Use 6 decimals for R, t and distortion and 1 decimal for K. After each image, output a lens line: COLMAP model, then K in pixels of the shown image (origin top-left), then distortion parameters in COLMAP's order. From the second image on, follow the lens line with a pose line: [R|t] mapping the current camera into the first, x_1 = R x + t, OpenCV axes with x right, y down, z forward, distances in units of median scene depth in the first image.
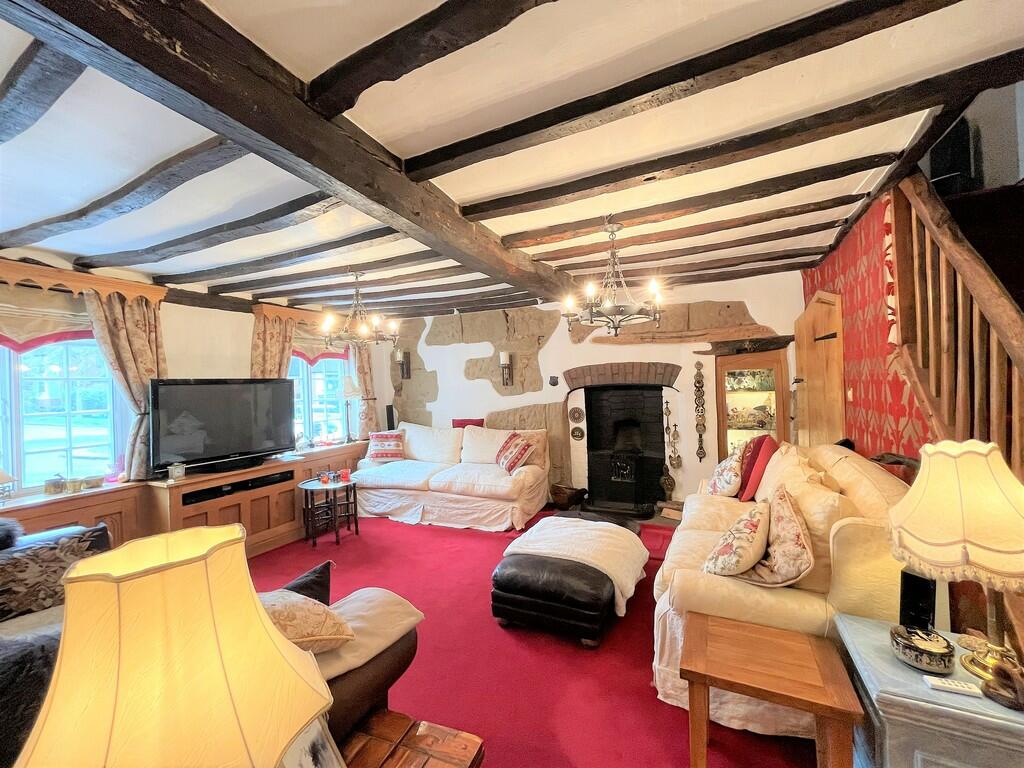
lens RADIAL K [[412.4, 0, 513.4], [0, 412.4, 386.5], [0, 0, 1]] dist [-0.004233, 0.000141]
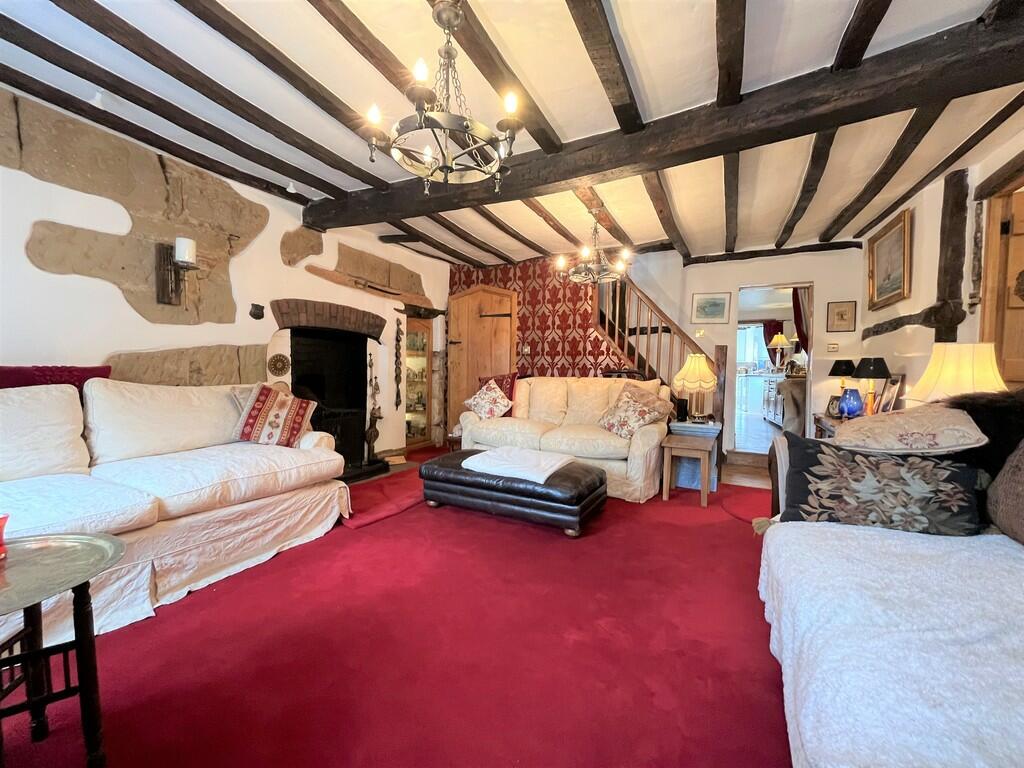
lens RADIAL K [[412.4, 0, 510.6], [0, 412.4, 386.5], [0, 0, 1]] dist [-0.004233, 0.000141]
pose [[0.036346, 0.002326, 0.999337, -0.590320], [-0.012312, 0.999922, -0.001879, 0.111323], [-0.999263, -0.012236, 0.036372, 0.623224]]
